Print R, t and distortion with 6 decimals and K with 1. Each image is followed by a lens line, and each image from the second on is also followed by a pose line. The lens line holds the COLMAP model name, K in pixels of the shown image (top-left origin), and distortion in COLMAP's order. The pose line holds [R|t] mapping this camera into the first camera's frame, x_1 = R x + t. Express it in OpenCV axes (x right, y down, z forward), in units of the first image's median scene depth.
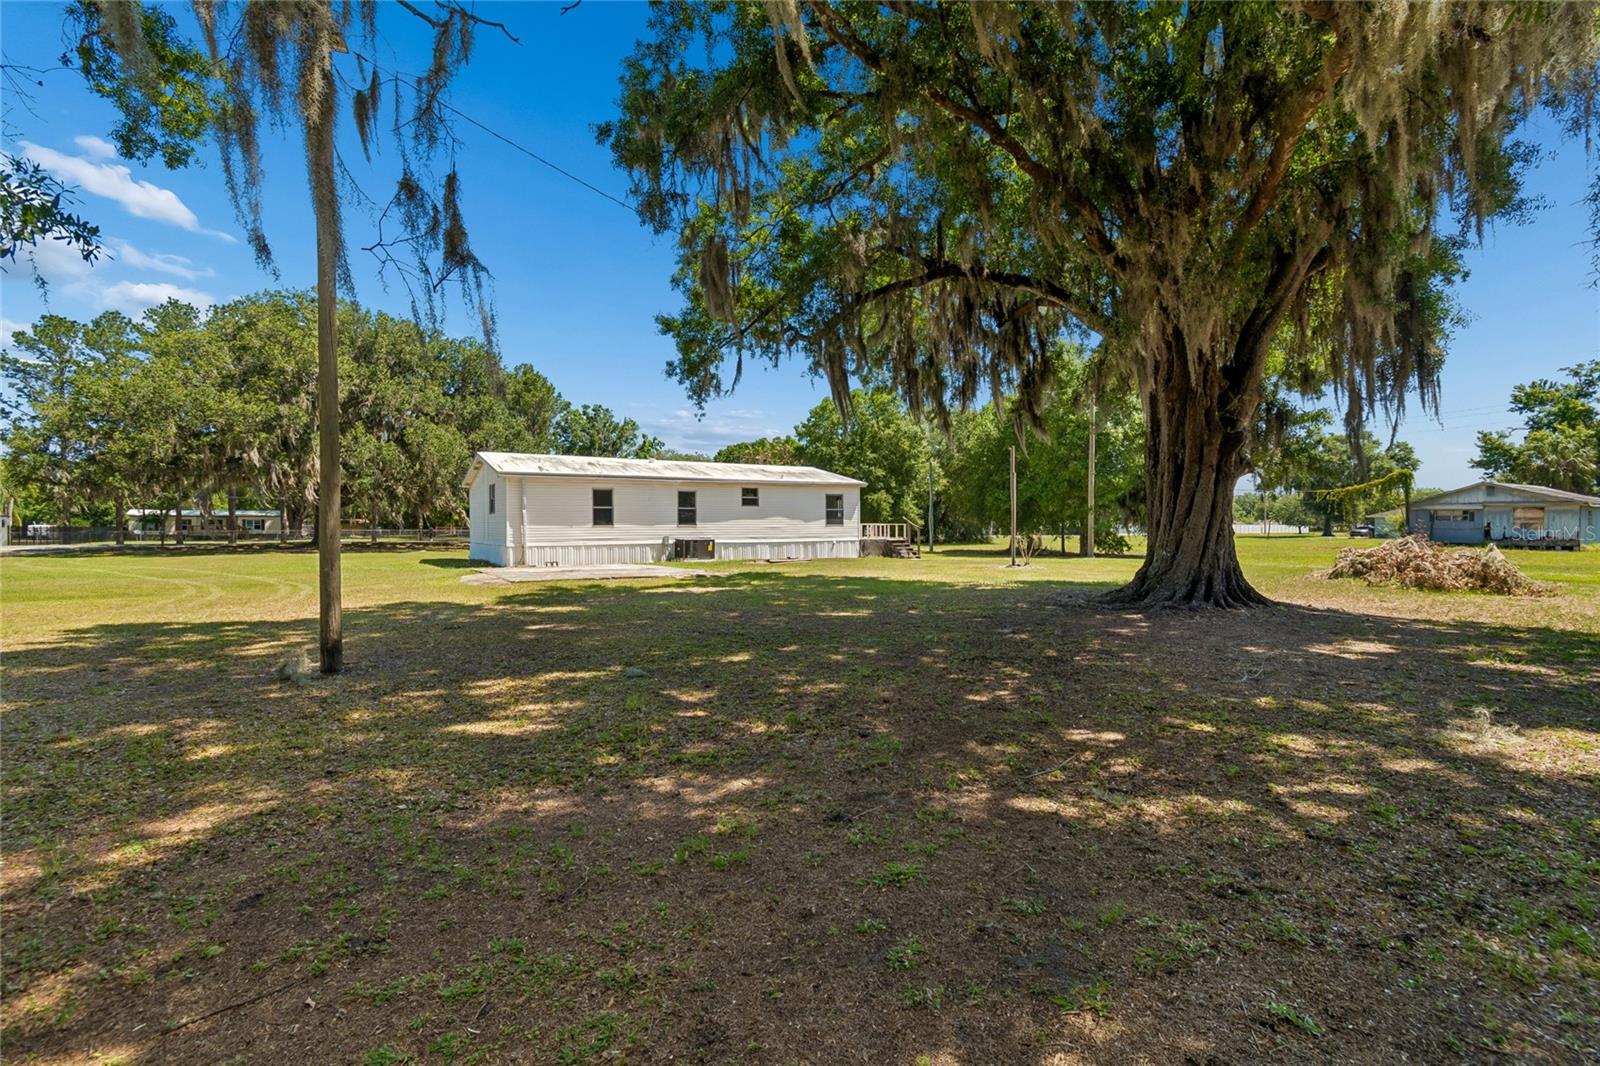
lens RADIAL K [[720.6, 0, 805.7], [0, 720.6, 529.5], [0, 0, 1]] dist [-0.003602, -0.000277]
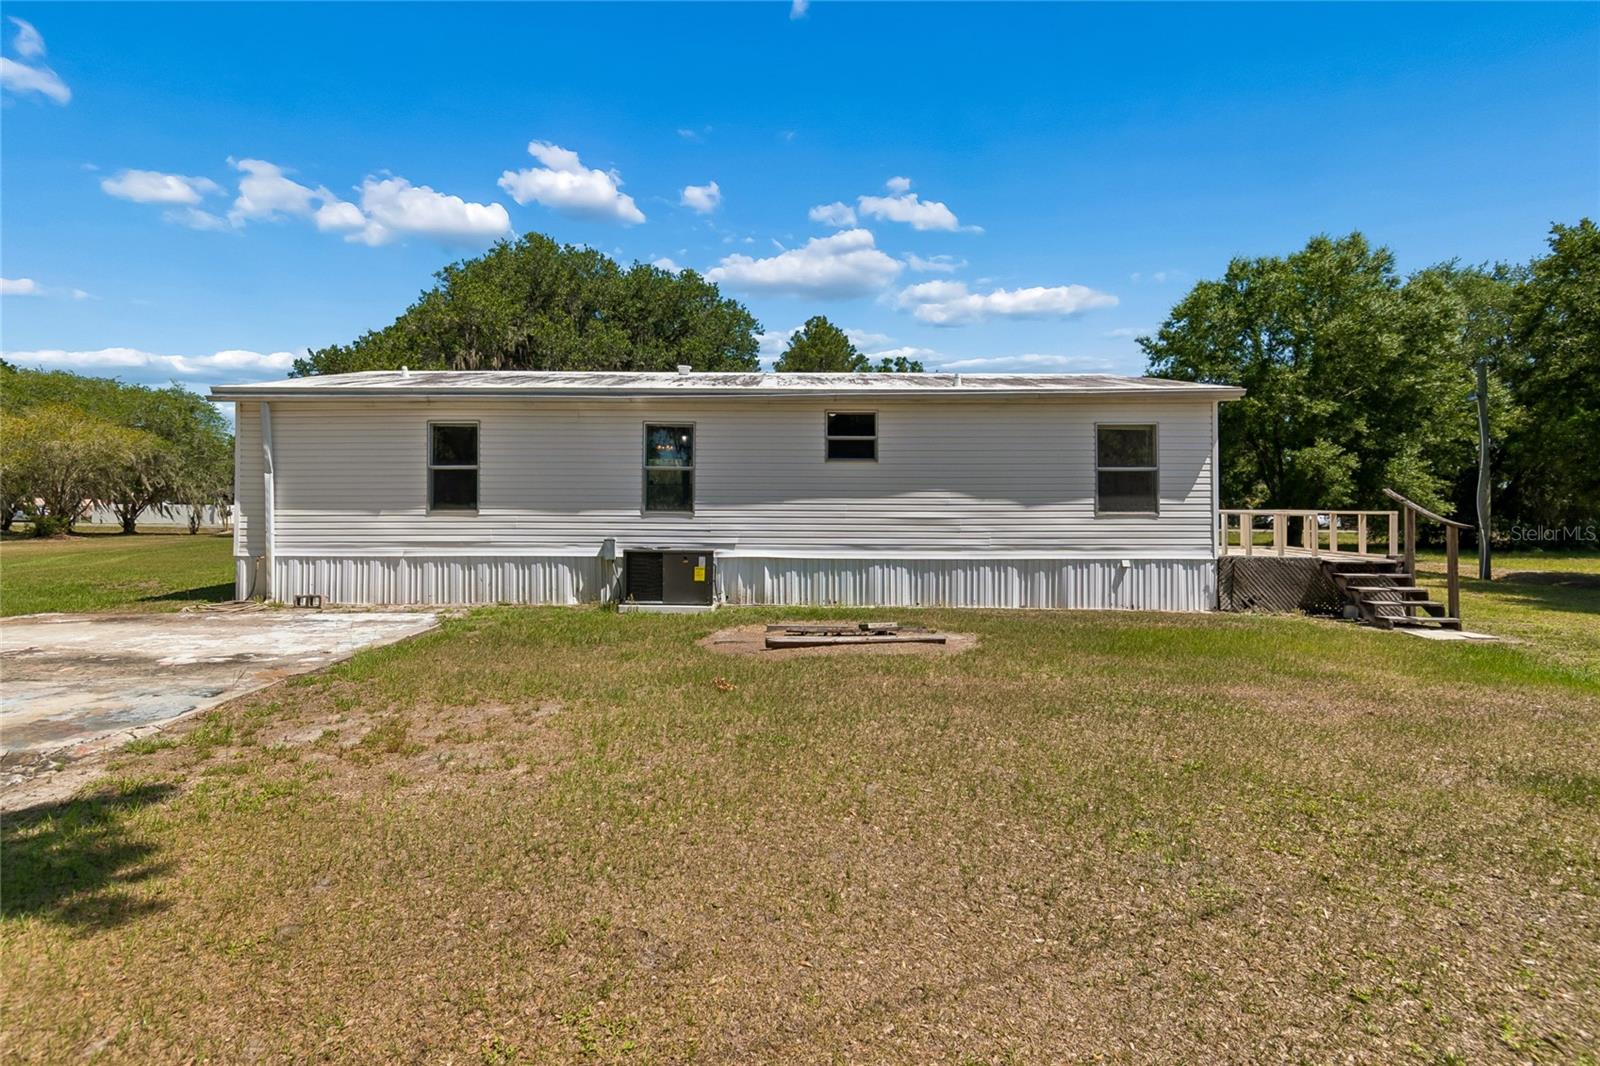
lens RADIAL K [[717.8, 0, 798.6], [0, 717.8, 498.6], [0, 0, 1]] dist [0.000283, 0.000298]
pose [[0.846769, -0.007390, -0.531910, 0.067271], [-0.010112, 0.999499, -0.029983, -0.001284], [0.531865, 0.030767, 0.846270, 0.471777]]
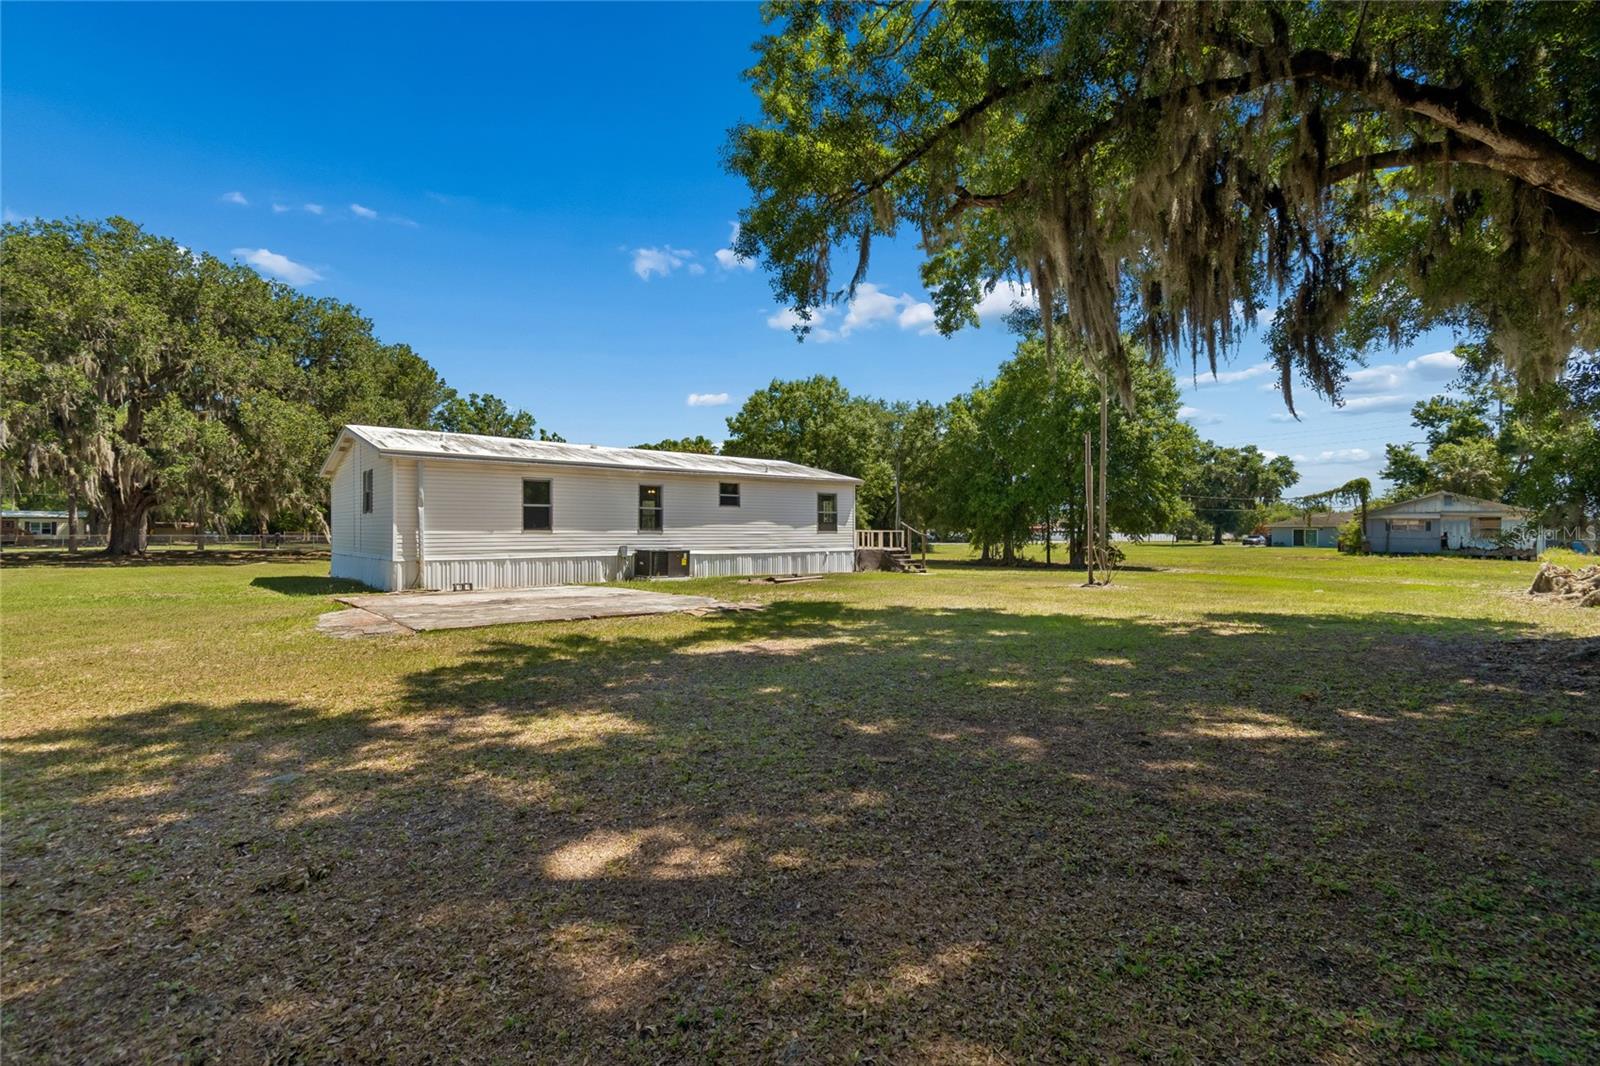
lens RADIAL K [[706.9, 0, 801.0], [0, 706.9, 526.1], [0, 0, 1]] dist [0.001333, 0.000327]
pose [[0.988142, 0.005555, 0.153440, -0.082181], [-0.003342, 0.999887, -0.014681, -0.000537], [-0.153504, 0.013994, 0.988049, 0.170167]]
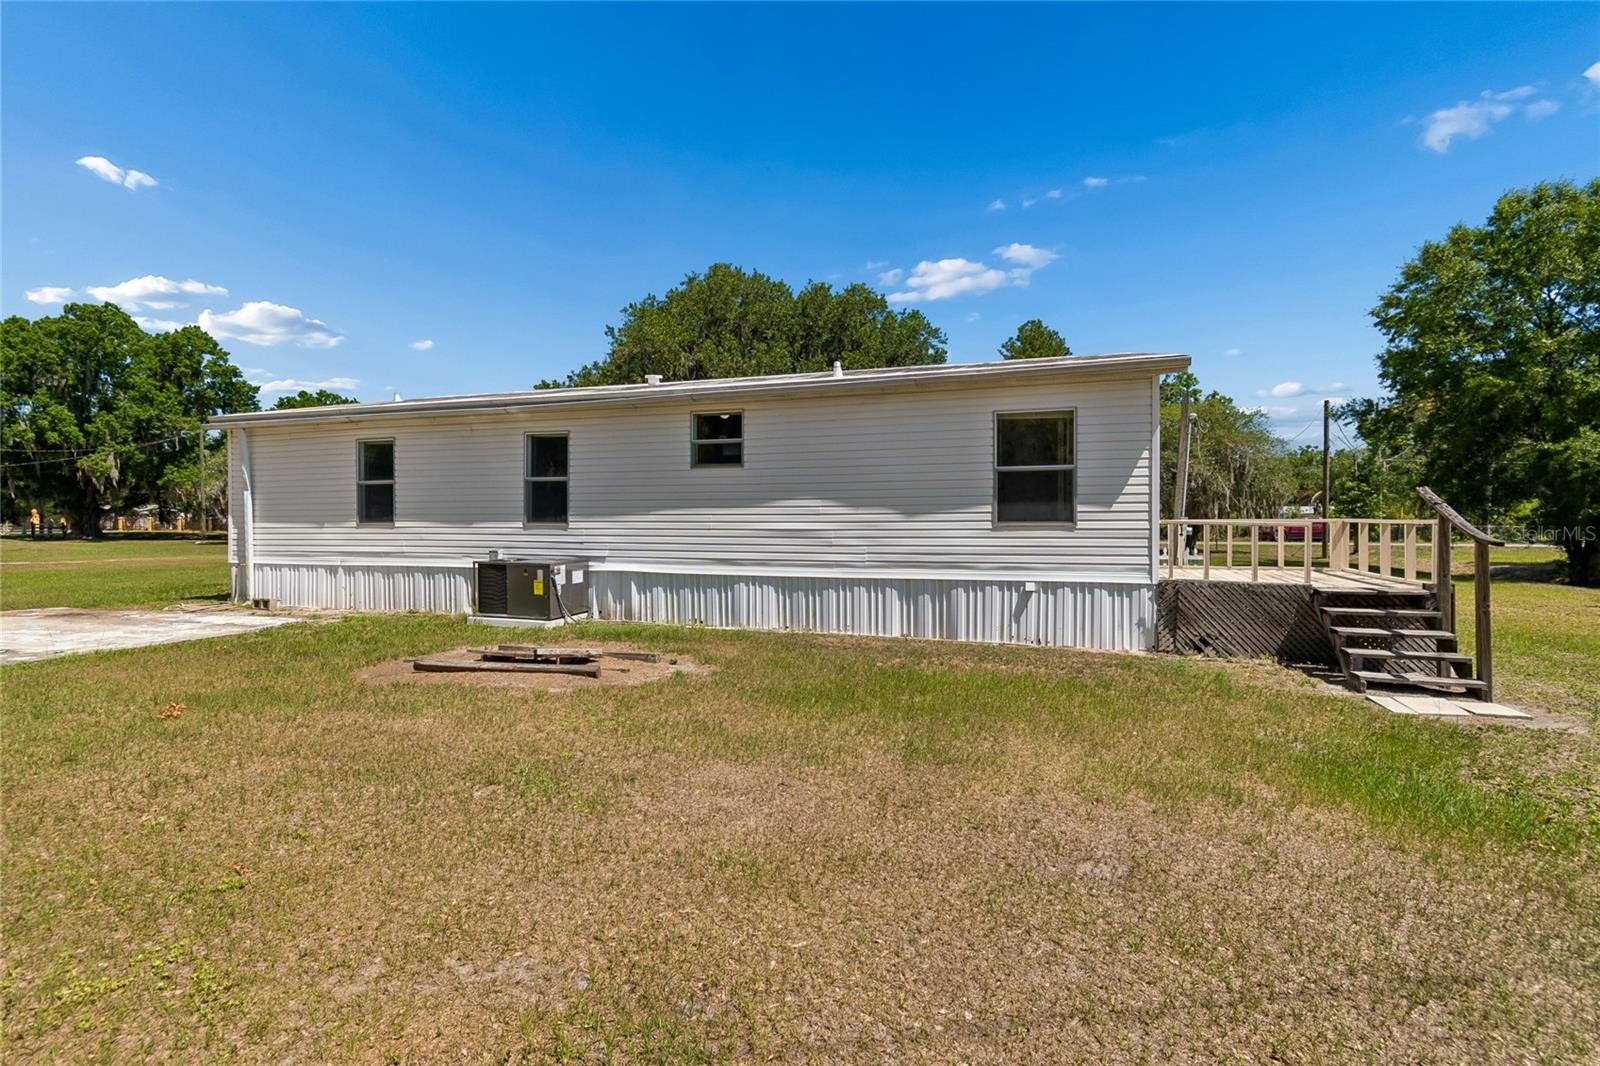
lens RADIAL K [[706.9, 0, 801.0], [0, 706.9, 526.1], [0, 0, 1]] dist [0.001333, 0.000327]
pose [[0.654904, 0.002108, -0.755709, 0.138399], [-0.010753, 0.999921, -0.006530, -0.002203], [0.755635, 0.012402, 0.654875, 0.569735]]
